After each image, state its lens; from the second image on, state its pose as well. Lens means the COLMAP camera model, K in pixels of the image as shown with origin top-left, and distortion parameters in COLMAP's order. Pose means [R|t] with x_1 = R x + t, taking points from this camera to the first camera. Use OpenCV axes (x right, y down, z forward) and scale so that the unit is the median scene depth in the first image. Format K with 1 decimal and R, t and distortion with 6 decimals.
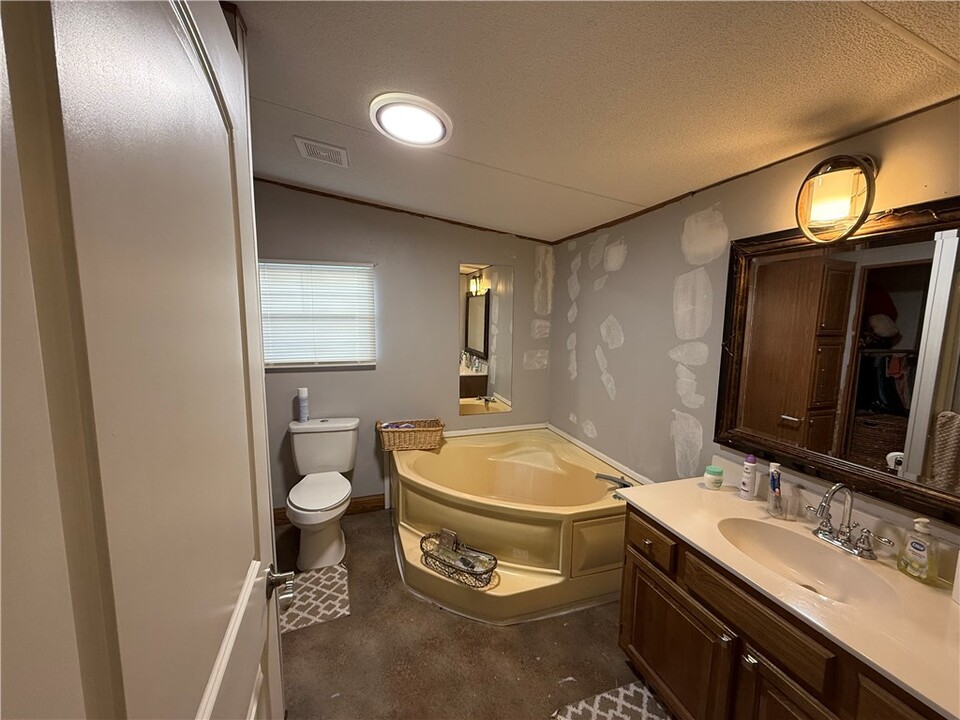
lens RADIAL K [[383.5, 0, 477.5], [0, 383.5, 361.6], [0, 0, 1]] dist [-0.000215, 0.000482]
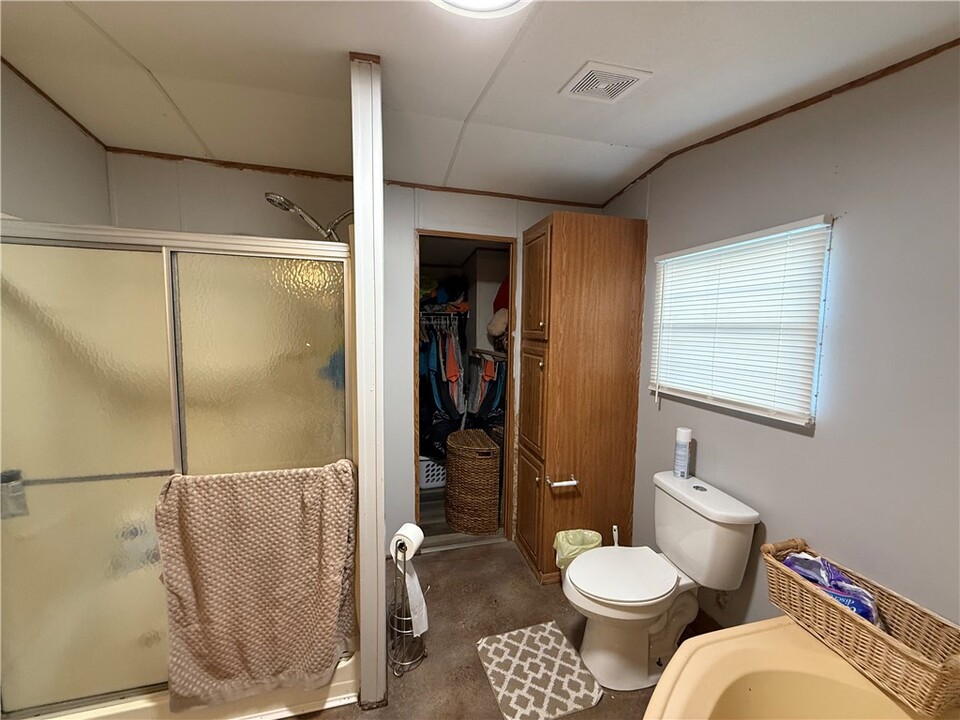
lens RADIAL K [[383.5, 0, 483.0], [0, 383.5, 359.7], [0, 0, 1]] dist [-0.000215, 0.000482]
pose [[-0.045923, 0.079161, -0.995803, 0.247412], [-0.133436, 0.987436, 0.084650, -0.065691], [0.989993, 0.136764, -0.034783, 0.653204]]
